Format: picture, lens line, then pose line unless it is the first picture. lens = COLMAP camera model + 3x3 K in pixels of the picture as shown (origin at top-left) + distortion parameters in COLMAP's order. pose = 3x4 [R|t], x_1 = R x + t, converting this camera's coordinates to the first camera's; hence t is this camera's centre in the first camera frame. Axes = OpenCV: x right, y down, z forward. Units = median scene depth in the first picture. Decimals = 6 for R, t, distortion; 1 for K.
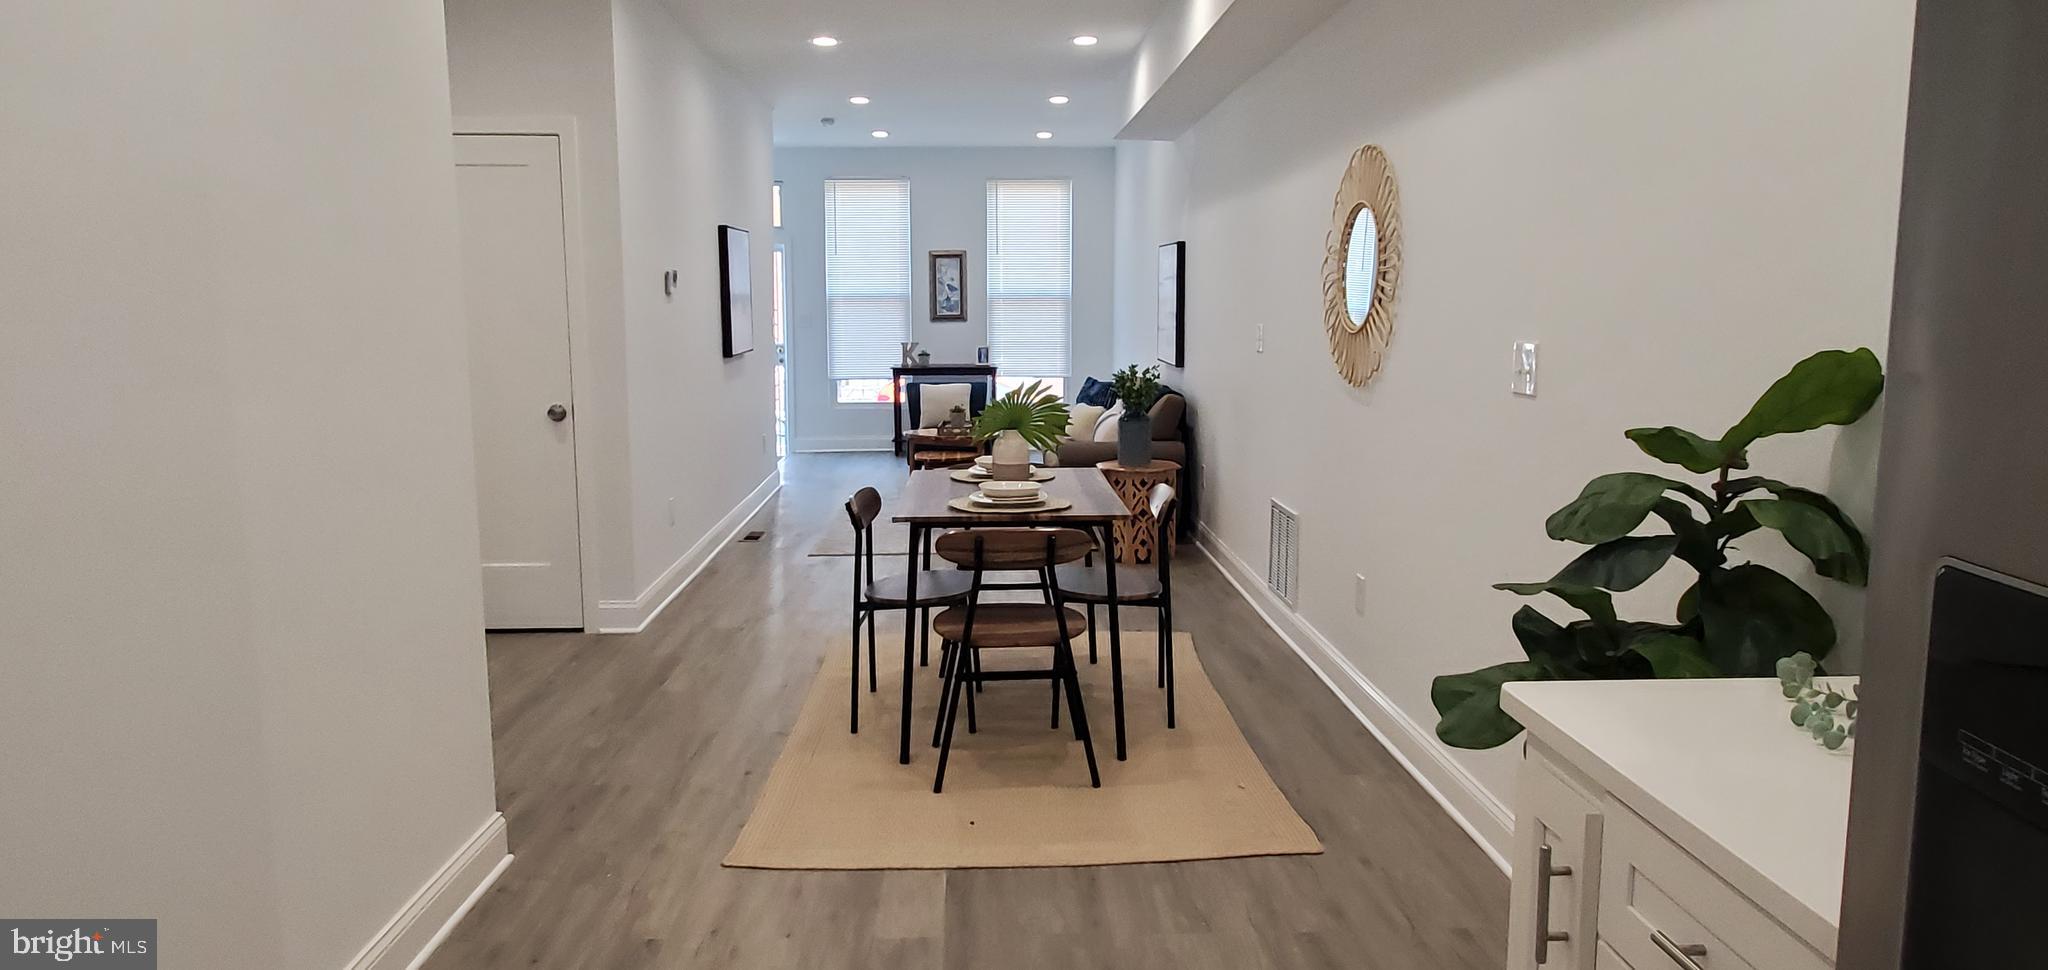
lens RADIAL K [[1237.4, 0, 1025.5], [0, 1237.4, 479.8], [0, 0, 1]] dist [-0.005604, 0.009425]
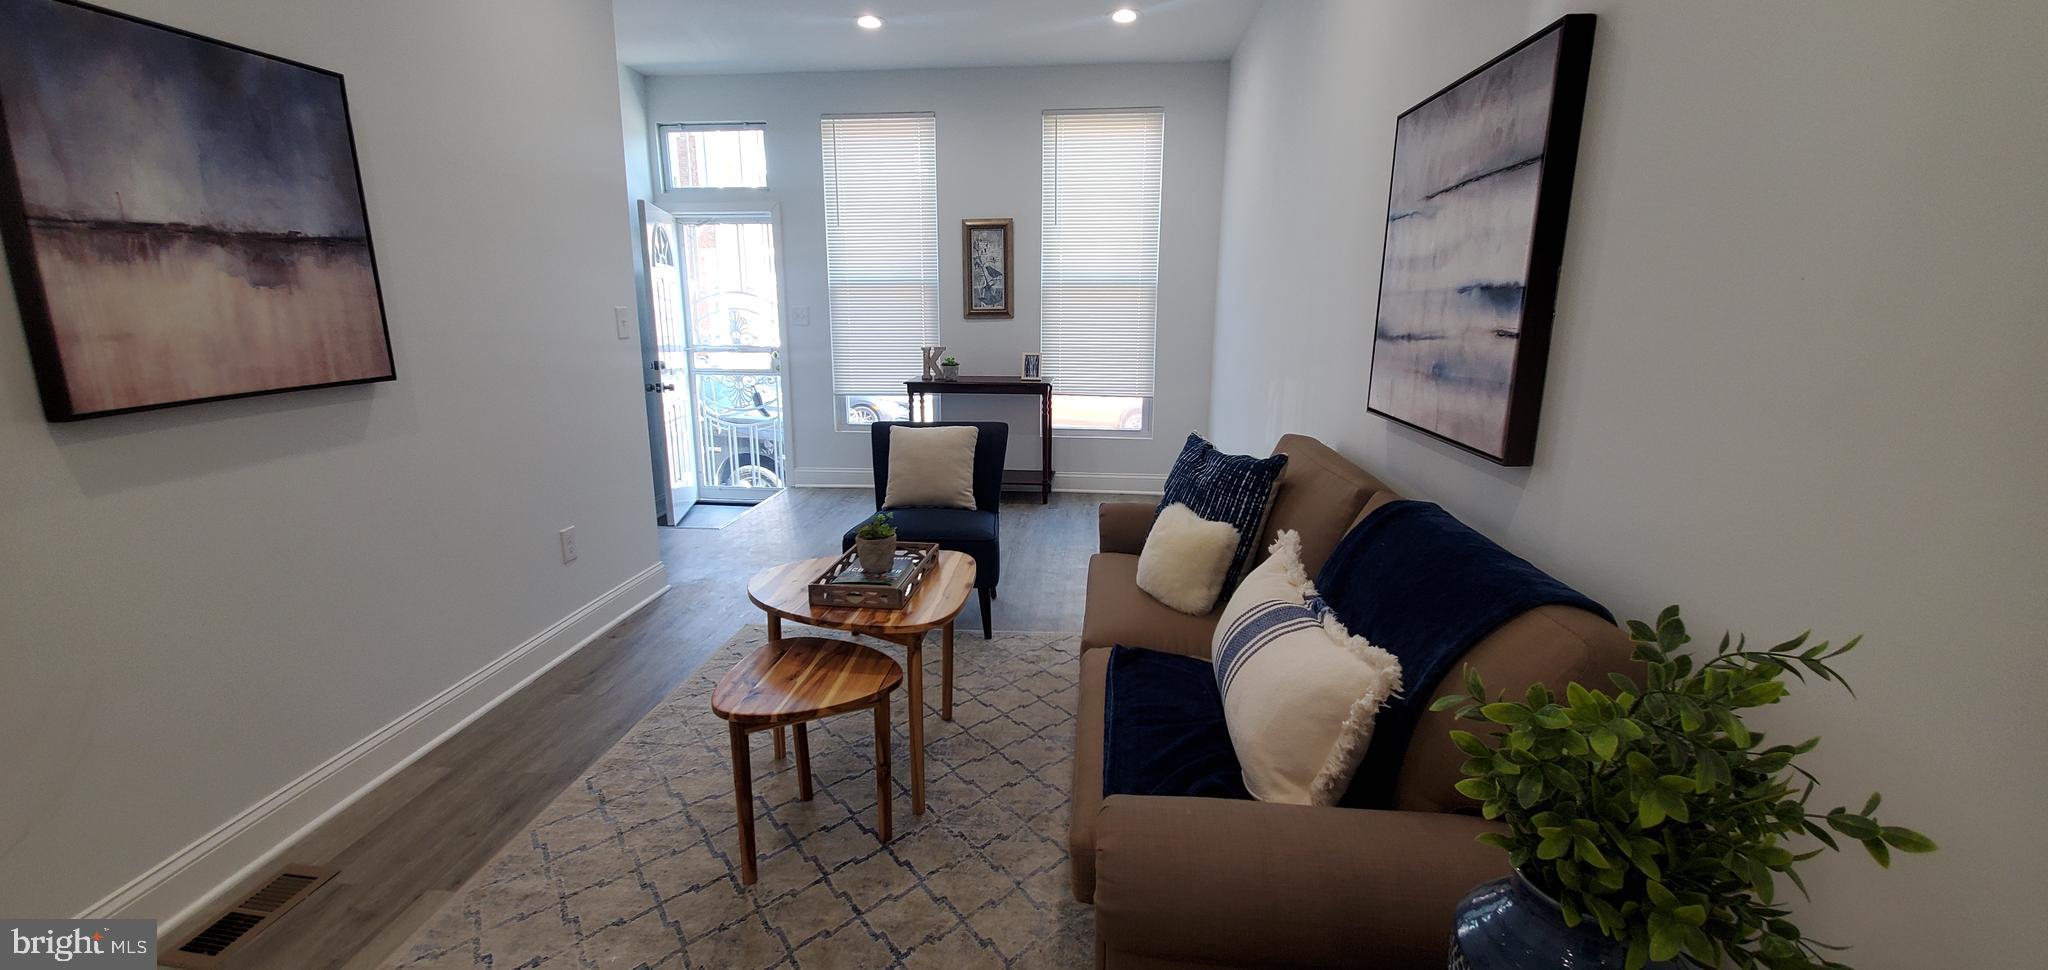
lens RADIAL K [[788.4, 0, 1026.9], [0, 788.4, 494.2], [0, 0, 1]] dist [0.000881, 0.000010]
pose [[0.993188, 0.032861, -0.111794, 0.017283], [-0.023174, 0.995950, 0.086870, -0.064976], [0.114196, -0.083688, 0.989927, 0.528408]]
